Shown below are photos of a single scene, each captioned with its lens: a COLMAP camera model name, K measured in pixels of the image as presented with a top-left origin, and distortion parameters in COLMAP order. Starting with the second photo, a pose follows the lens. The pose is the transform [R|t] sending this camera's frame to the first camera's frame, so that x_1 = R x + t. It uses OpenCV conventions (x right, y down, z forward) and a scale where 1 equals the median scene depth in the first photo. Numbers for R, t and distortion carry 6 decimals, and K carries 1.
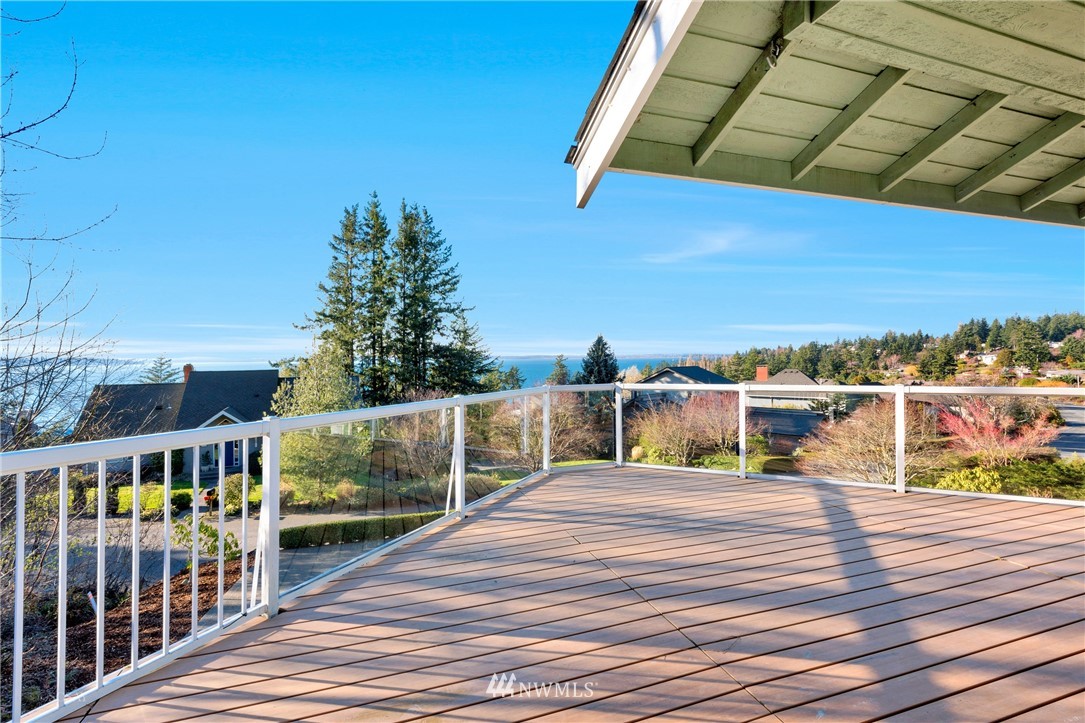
lens RADIAL K [[482.3, 0, 535.7], [0, 482.3, 359.0], [0, 0, 1]] dist [0.019901, 0.000348]
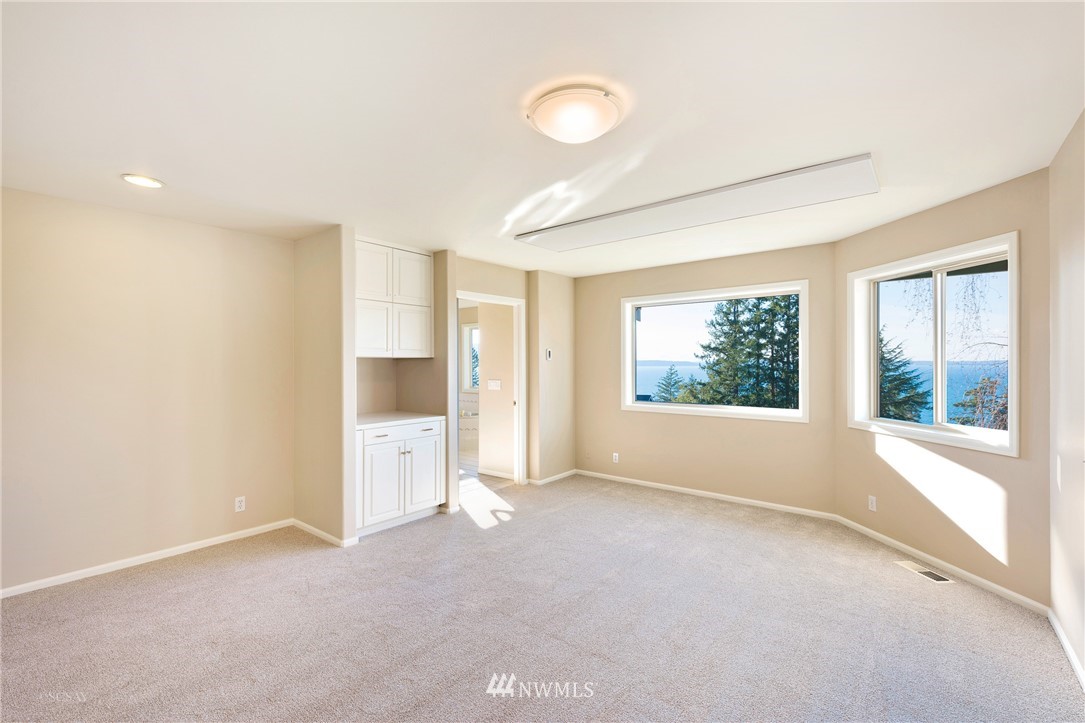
lens RADIAL K [[482.3, 0, 542.8], [0, 482.3, 359.2], [0, 0, 1]] dist [0.019901, 0.000348]
pose [[0.522021, 0.003343, -0.852926, 0.302894], [-0.003291, 0.999993, 0.001906, -0.053626], [0.852926, 0.001812, 0.522029, 0.025313]]
